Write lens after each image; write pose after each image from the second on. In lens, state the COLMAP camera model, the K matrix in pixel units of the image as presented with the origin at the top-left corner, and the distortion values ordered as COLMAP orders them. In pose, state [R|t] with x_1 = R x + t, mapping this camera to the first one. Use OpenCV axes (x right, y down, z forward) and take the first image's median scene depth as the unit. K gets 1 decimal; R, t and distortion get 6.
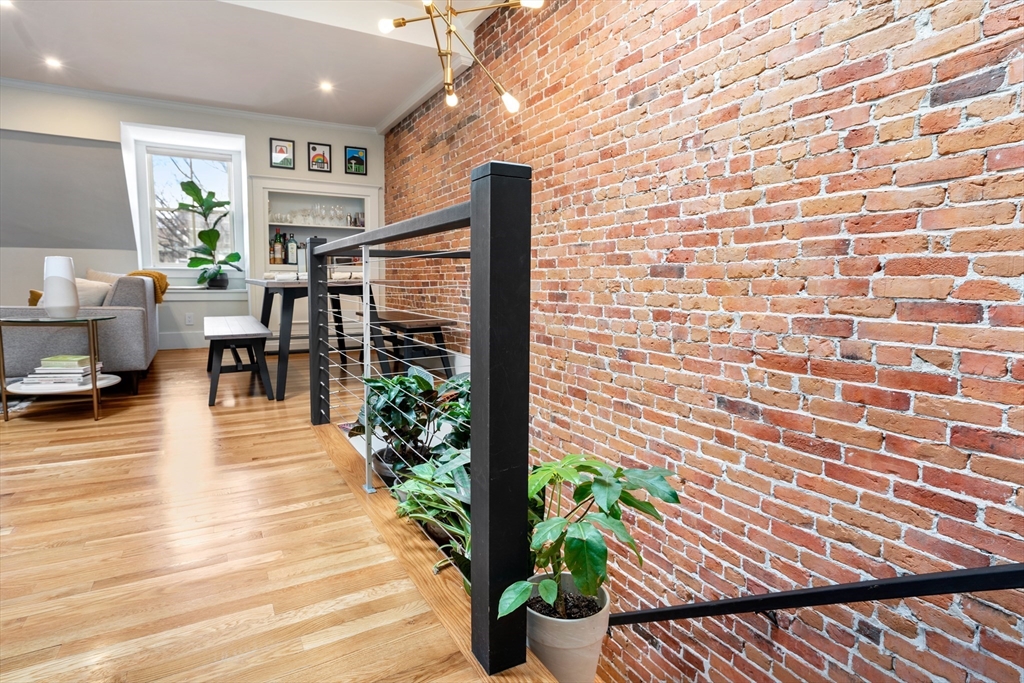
lens RADIAL K [[568.2, 0, 538.3], [0, 568.2, 341.5], [0, 0, 1]] dist [-0.018283, 0.005383]
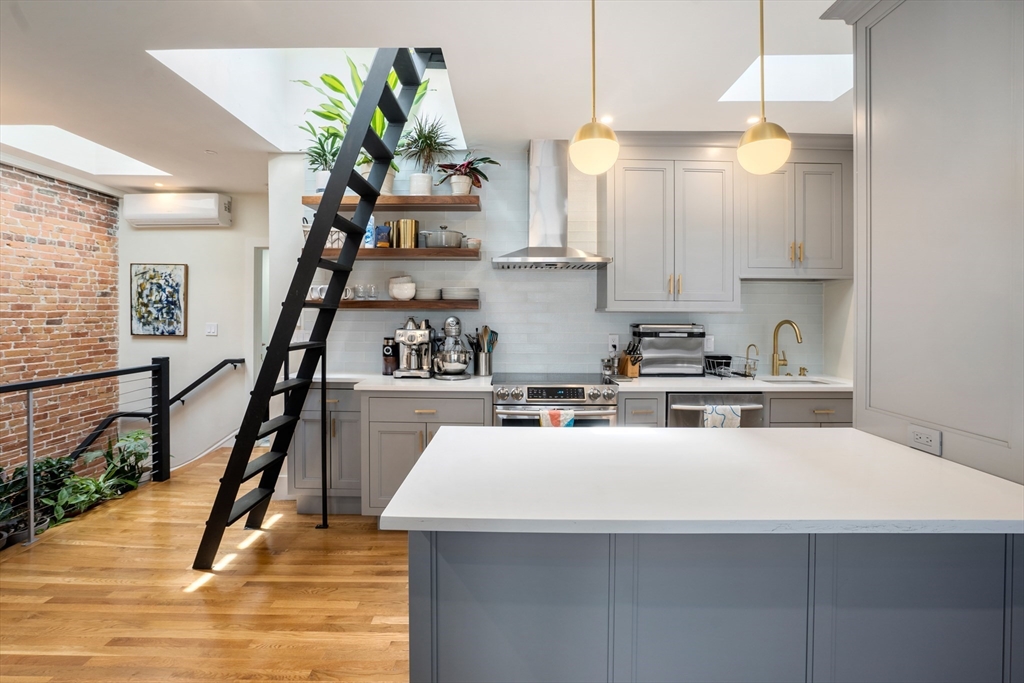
lens RADIAL K [[487.0, 0, 485.6], [0, 487.0, 314.8], [0, 0, 1]] dist [-0.046306, 0.017494]
pose [[-0.856352, -0.012110, 0.516251, -0.835938], [0.041864, 0.994806, 0.092779, -0.177270], [-0.514693, 0.101063, -0.851397, 0.577397]]
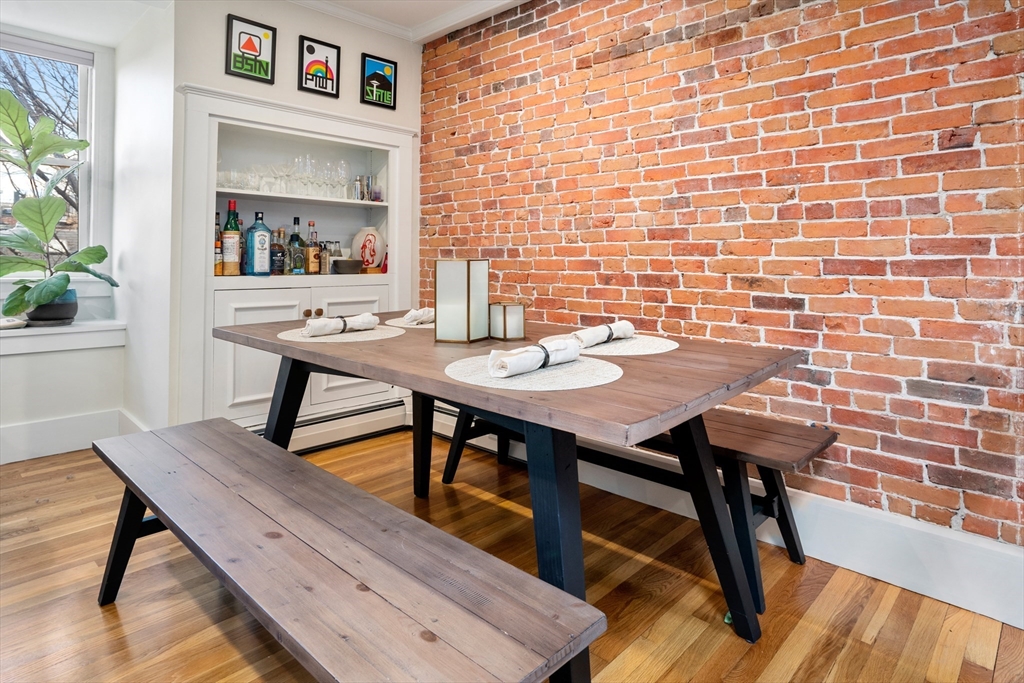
lens RADIAL K [[568.2, 0, 522.2], [0, 568.2, 251.9], [0, 0, 1]] dist [-0.018283, 0.005383]
pose [[0.955500, 0.000879, 0.294989, -0.375610], [0.032774, 0.993488, -0.109118, -0.099213], [-0.293164, 0.113931, 0.949249, 0.492585]]
